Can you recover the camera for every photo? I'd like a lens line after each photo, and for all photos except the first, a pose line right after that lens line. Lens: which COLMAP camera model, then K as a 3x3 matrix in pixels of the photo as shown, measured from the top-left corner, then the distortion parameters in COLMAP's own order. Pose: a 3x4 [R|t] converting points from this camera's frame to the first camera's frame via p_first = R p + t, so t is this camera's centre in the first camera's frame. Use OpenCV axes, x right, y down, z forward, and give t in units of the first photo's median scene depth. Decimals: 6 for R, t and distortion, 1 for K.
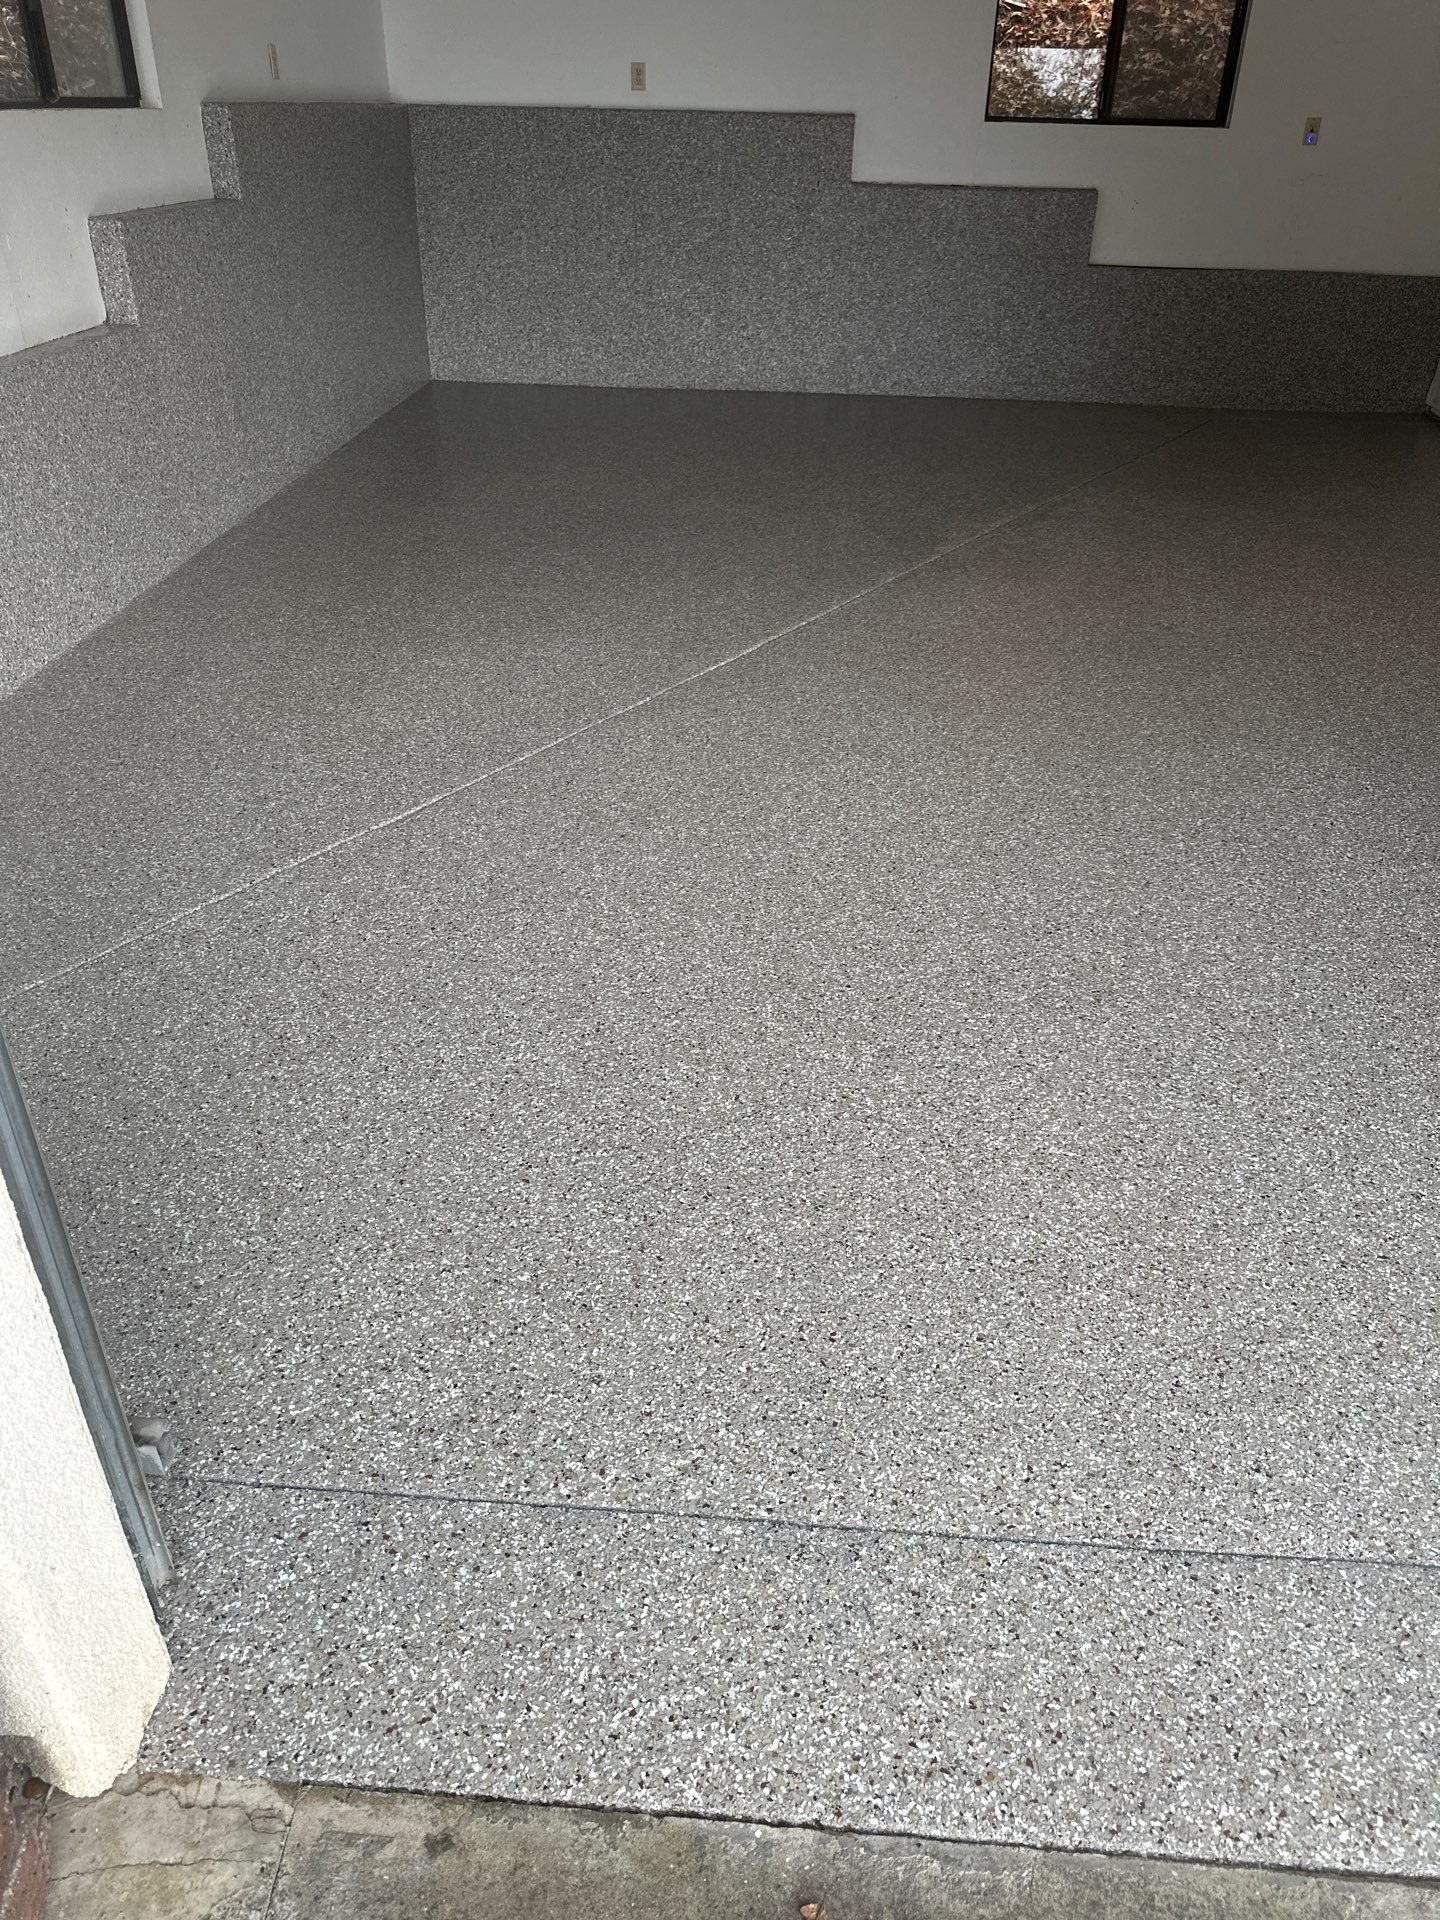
lens RADIAL K [[1369.5, 0, 731.5], [0, 1369.5, 956.9], [0, 0, 1]] dist [0.052806, -0.056252]
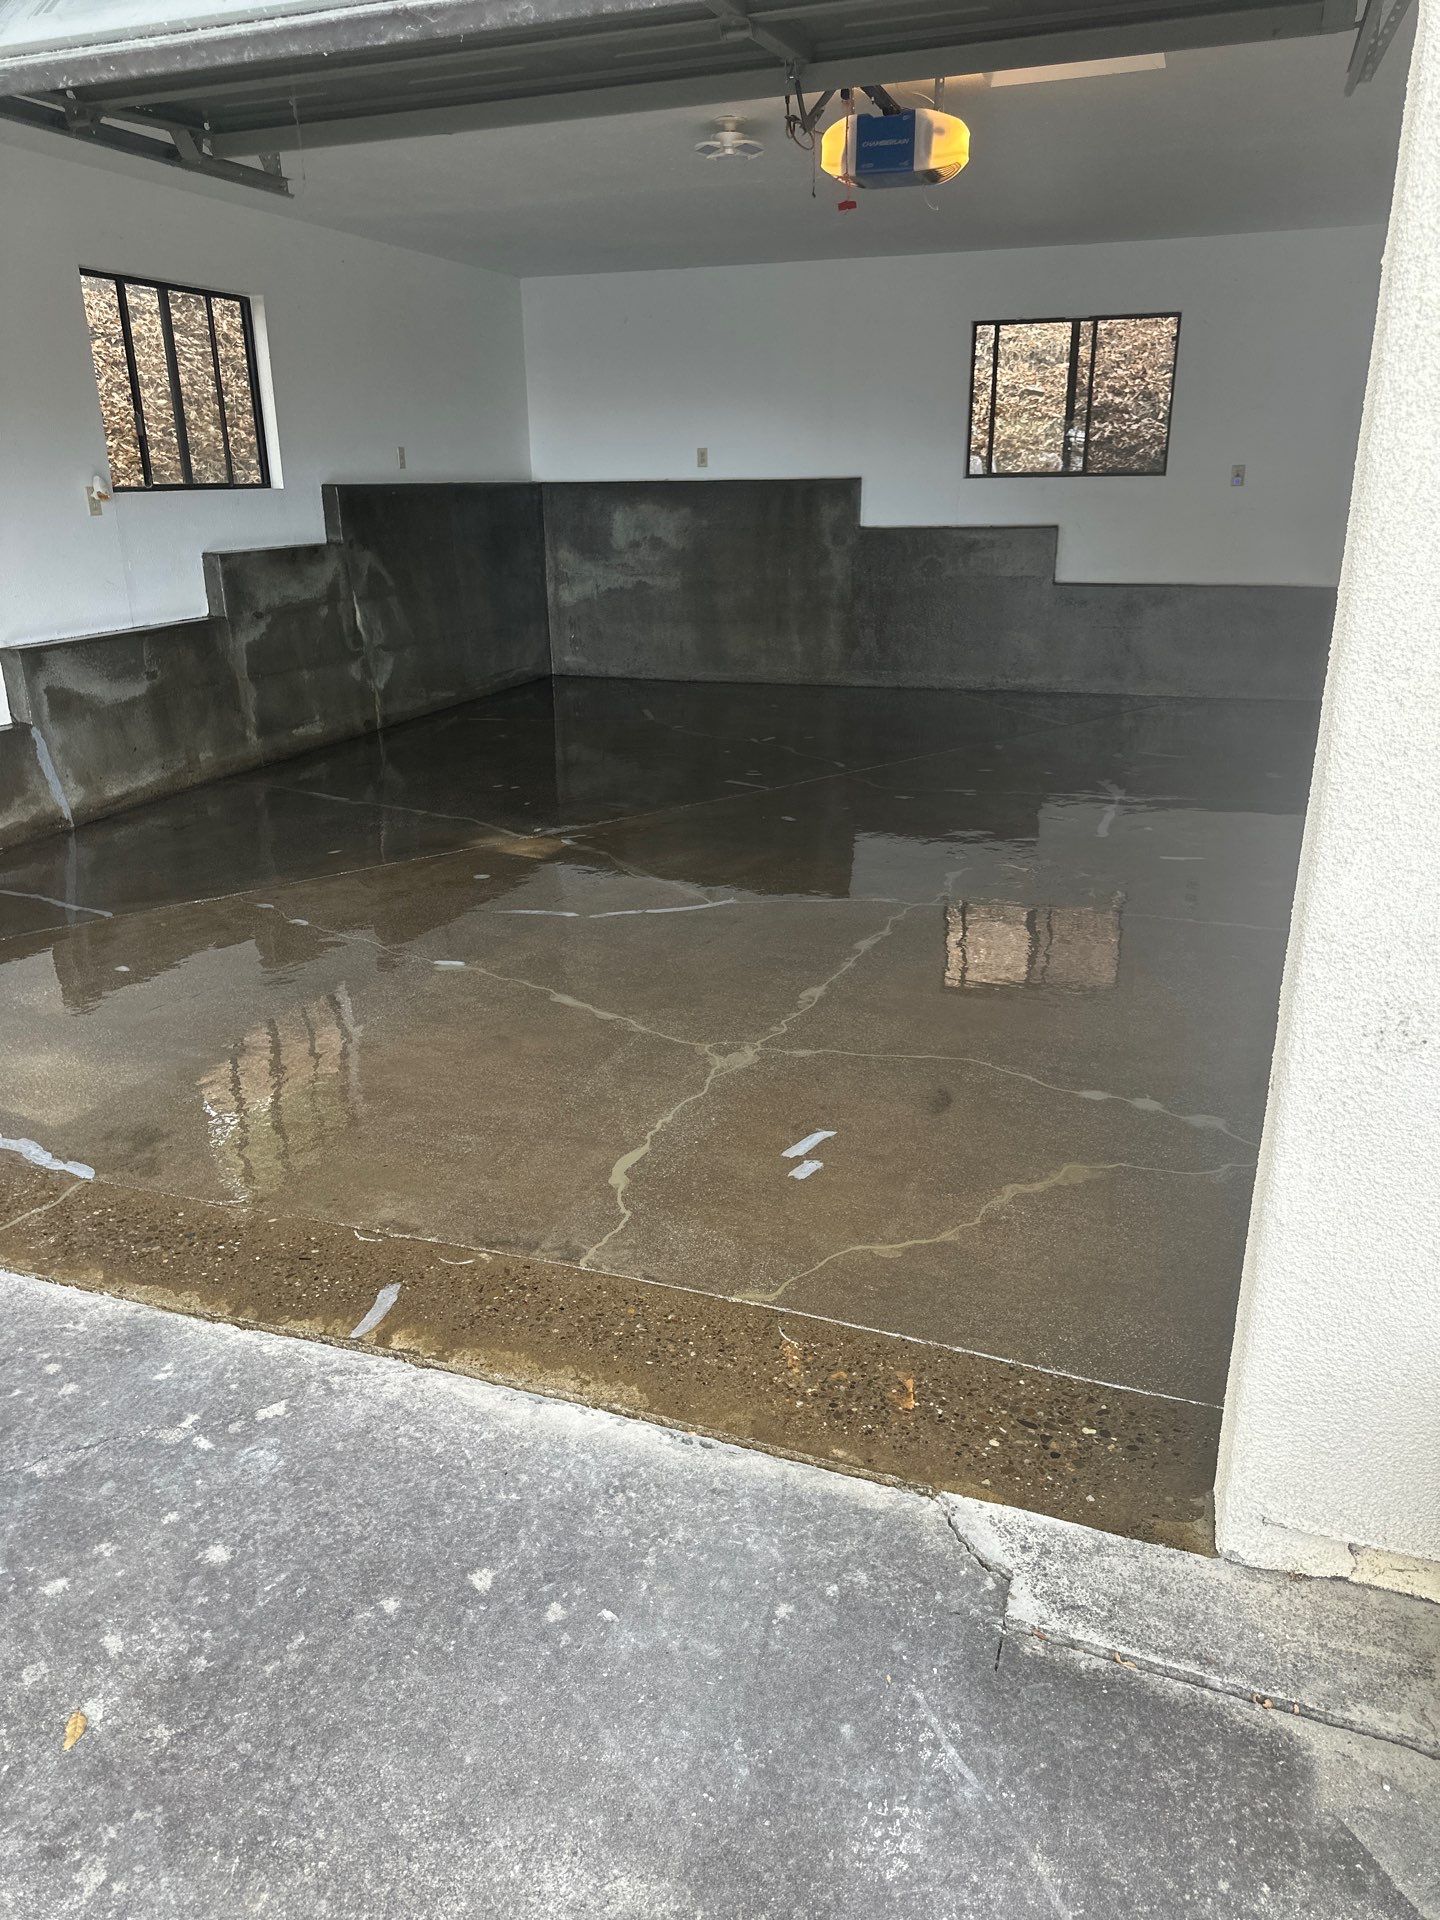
lens RADIAL K [[1369.5, 0, 706.2], [0, 1369.5, 947.0], [0, 0, 1]] dist [0.052806, -0.056252]
pose [[0.957567, 0.059310, -0.282043, 0.641311], [-0.120916, 0.970981, -0.206340, 0.176479], [0.261620, 0.231687, 0.936950, -0.245438]]
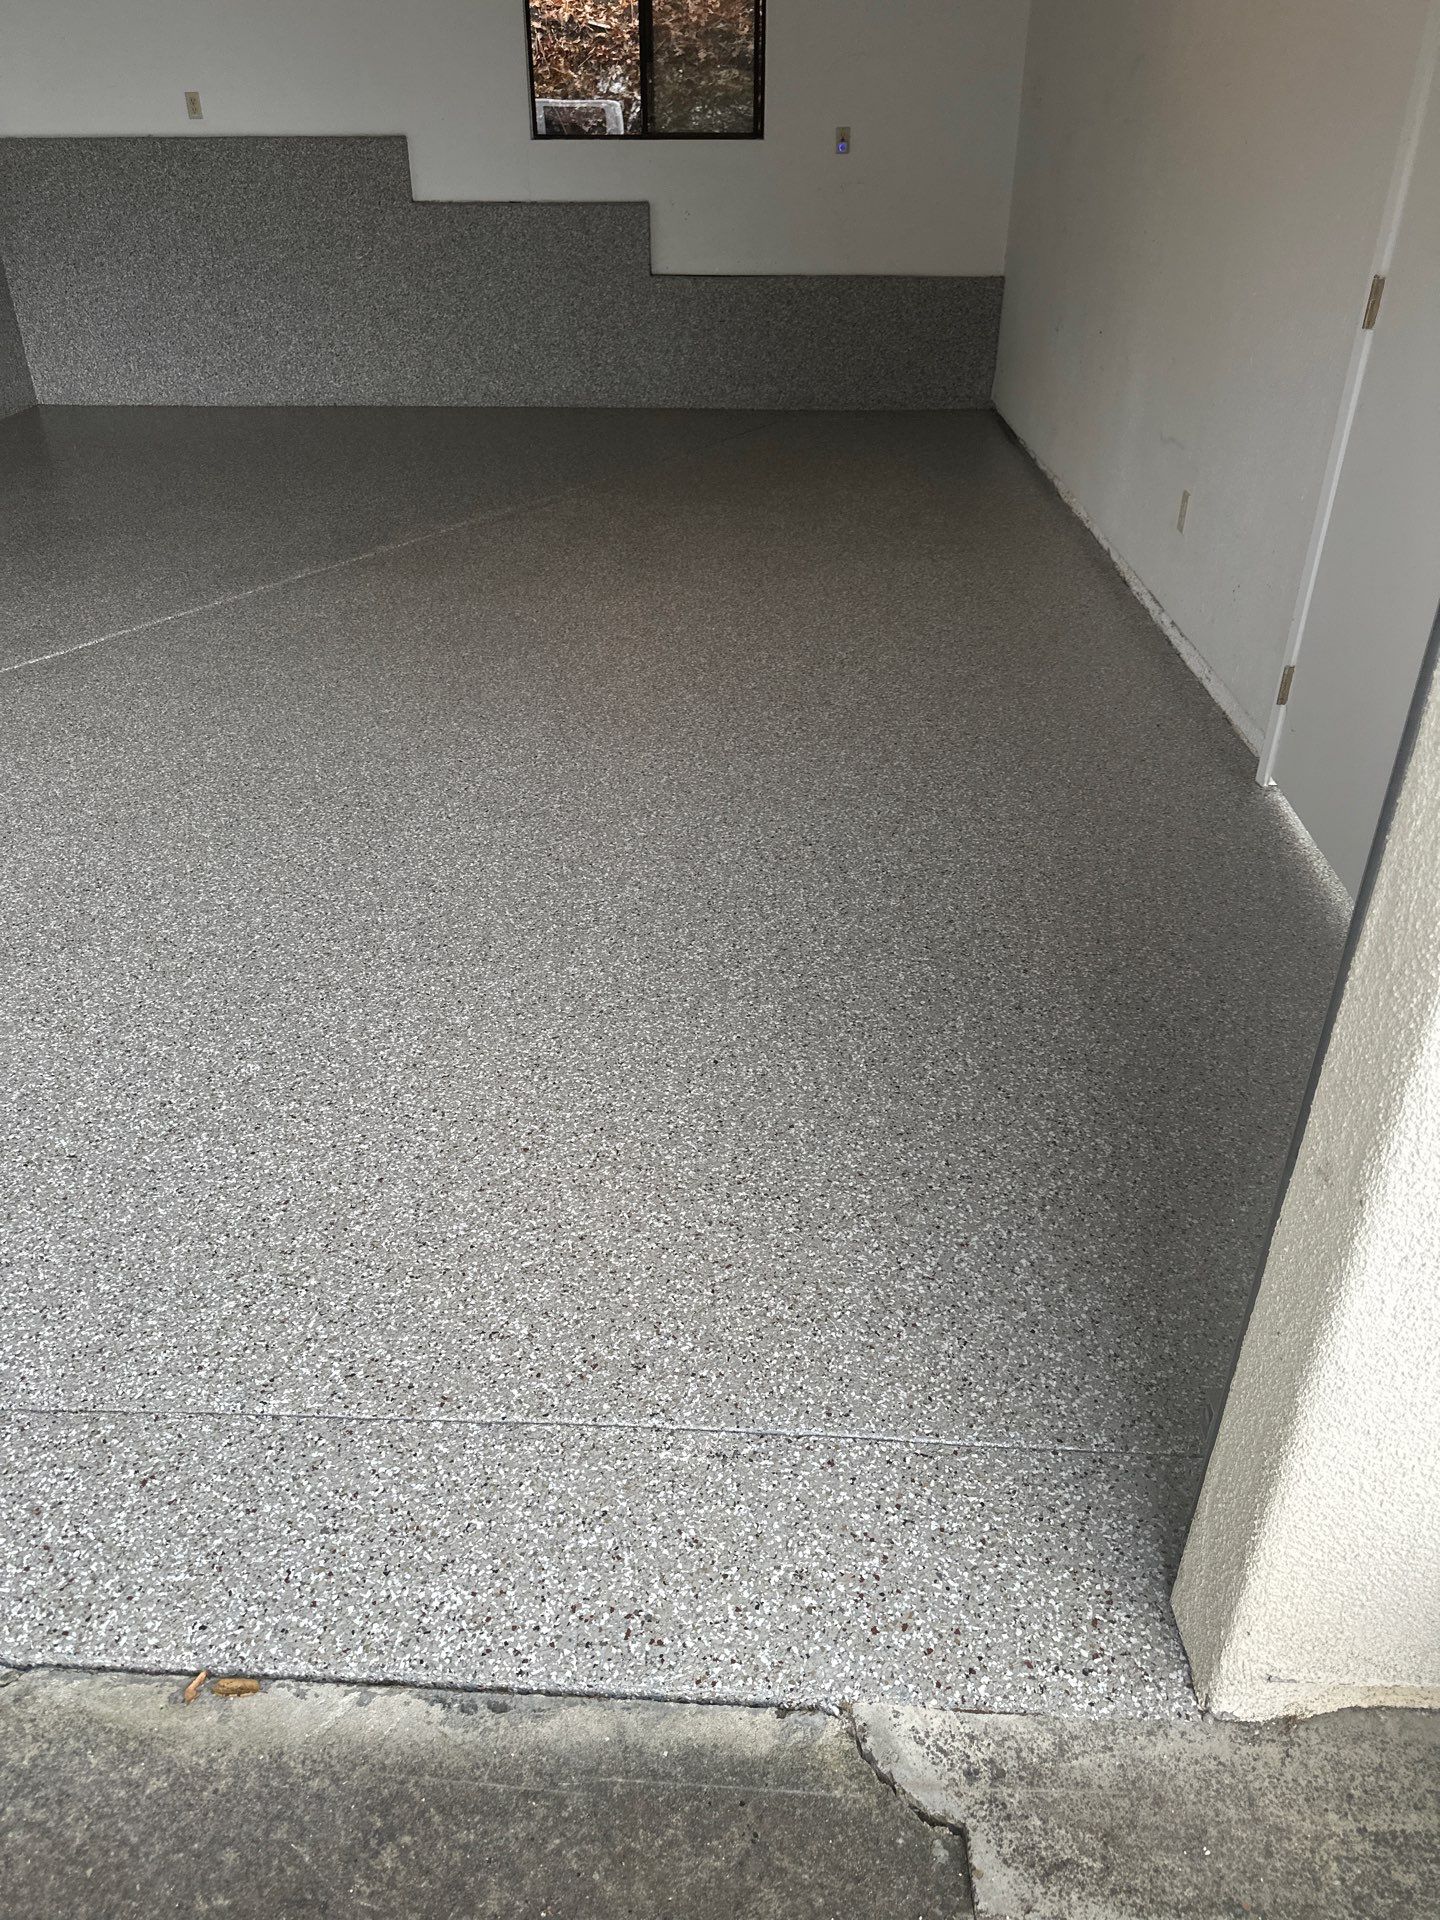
lens RADIAL K [[1369.5, 0, 718.8], [0, 1369.5, 963.7], [0, 0, 1]] dist [0.052806, -0.056252]
pose [[0.999343, -0.035163, 0.008745, 0.558317], [0.035252, 0.999327, -0.010150, 0.052993], [-0.008382, 0.010452, 0.999910, -0.056685]]
